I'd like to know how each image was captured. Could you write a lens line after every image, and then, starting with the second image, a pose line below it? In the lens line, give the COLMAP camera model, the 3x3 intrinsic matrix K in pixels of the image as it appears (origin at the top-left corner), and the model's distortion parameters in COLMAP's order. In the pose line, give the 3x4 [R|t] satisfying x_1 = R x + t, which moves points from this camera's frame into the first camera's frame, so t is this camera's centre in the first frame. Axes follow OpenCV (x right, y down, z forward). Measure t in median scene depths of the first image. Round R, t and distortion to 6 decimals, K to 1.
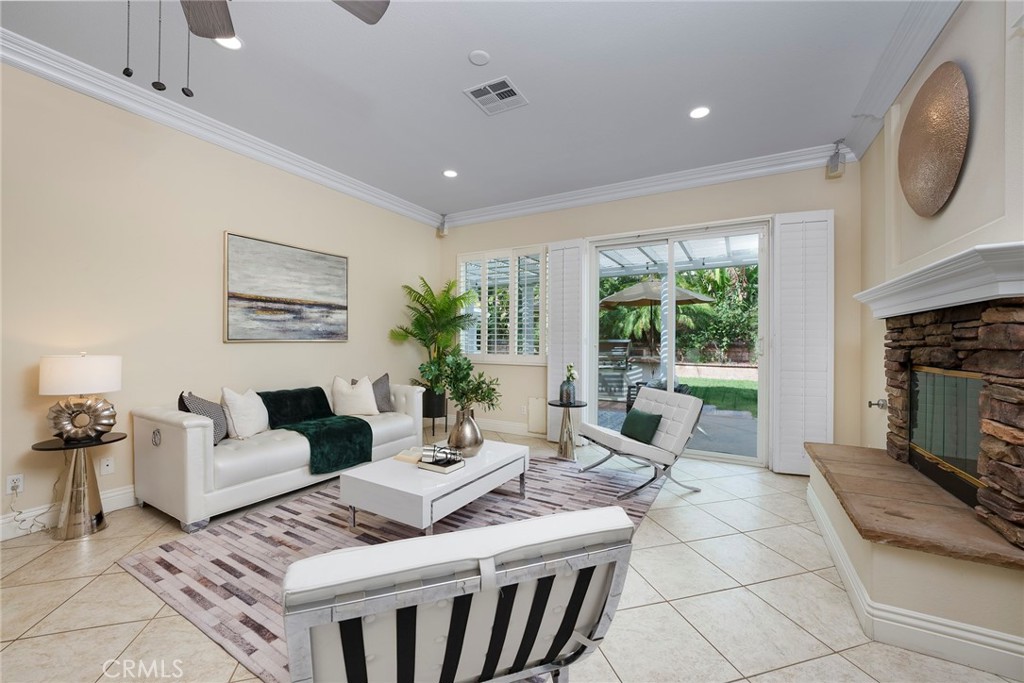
lens RADIAL K [[393.5, 0, 512.0], [0, 393.5, 341.5], [0, 0, 1]] dist [0.000256, 0.000088]
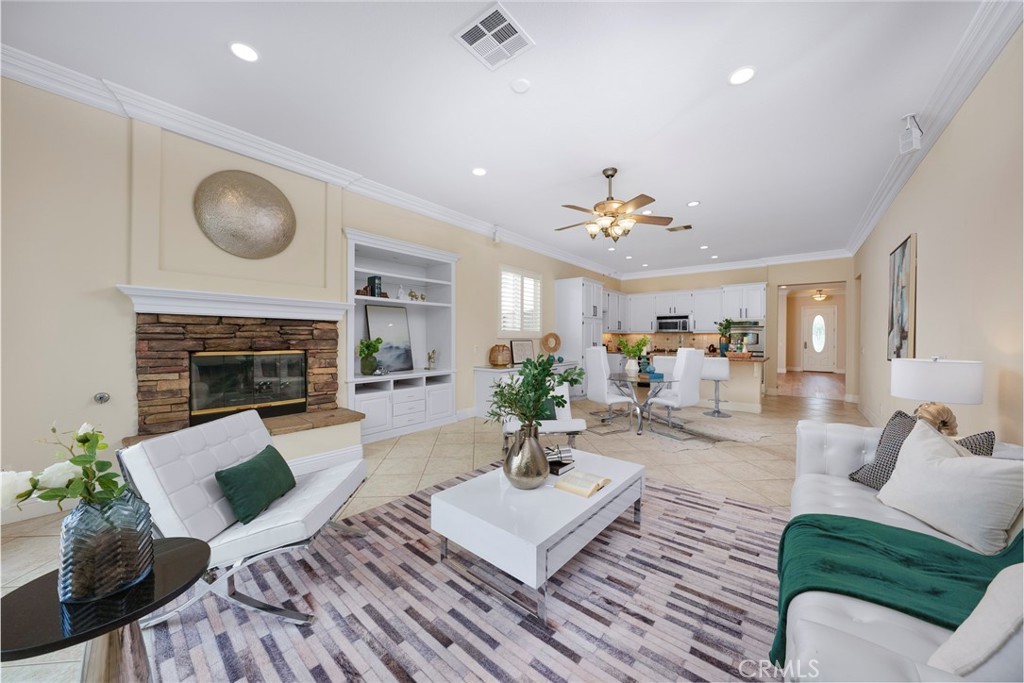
lens RADIAL K [[356.5, 0, 513.4], [0, 356.5, 338.5], [0, 0, 1]] dist [-0.020332, 0.000080]
pose [[-0.985127, -0.014019, 0.171254, -0.226814], [-0.014385, 0.999896, -0.000893, -0.000713], [-0.171224, -0.003343, -0.985226, 1.844386]]
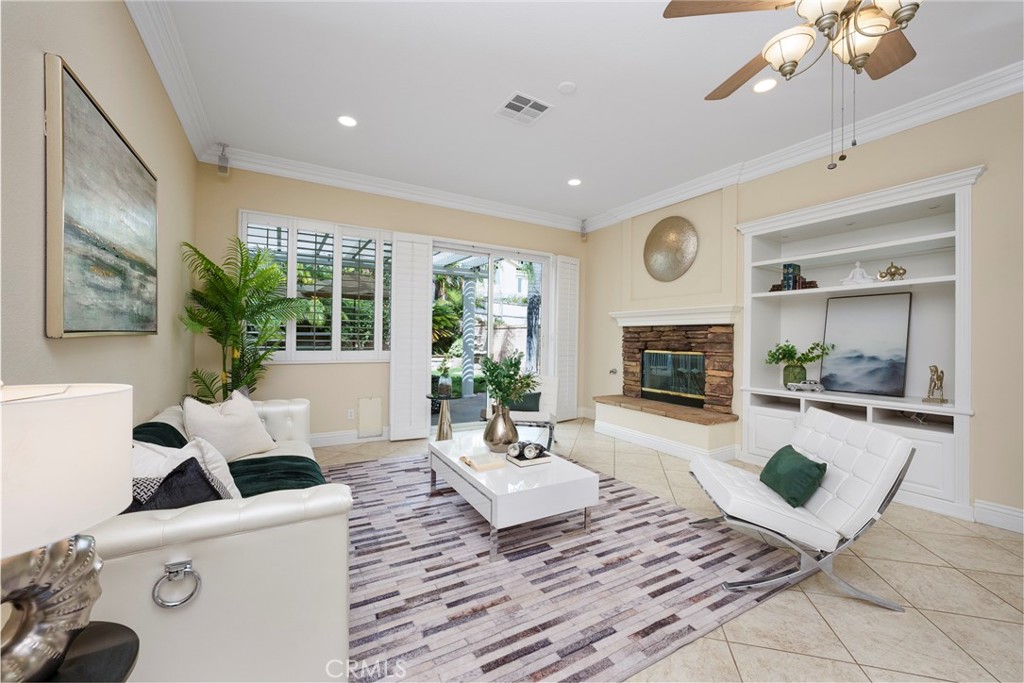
lens RADIAL K [[389.5, 0, 504.4], [0, 389.5, 342.2], [0, 0, 1]] dist [-0.017560, 0.000007]
pose [[0.512514, -0.009917, 0.858622, -1.048713], [-0.011736, 0.999759, 0.018552, -0.008928], [-0.858599, -0.019585, 0.512274, 0.524822]]
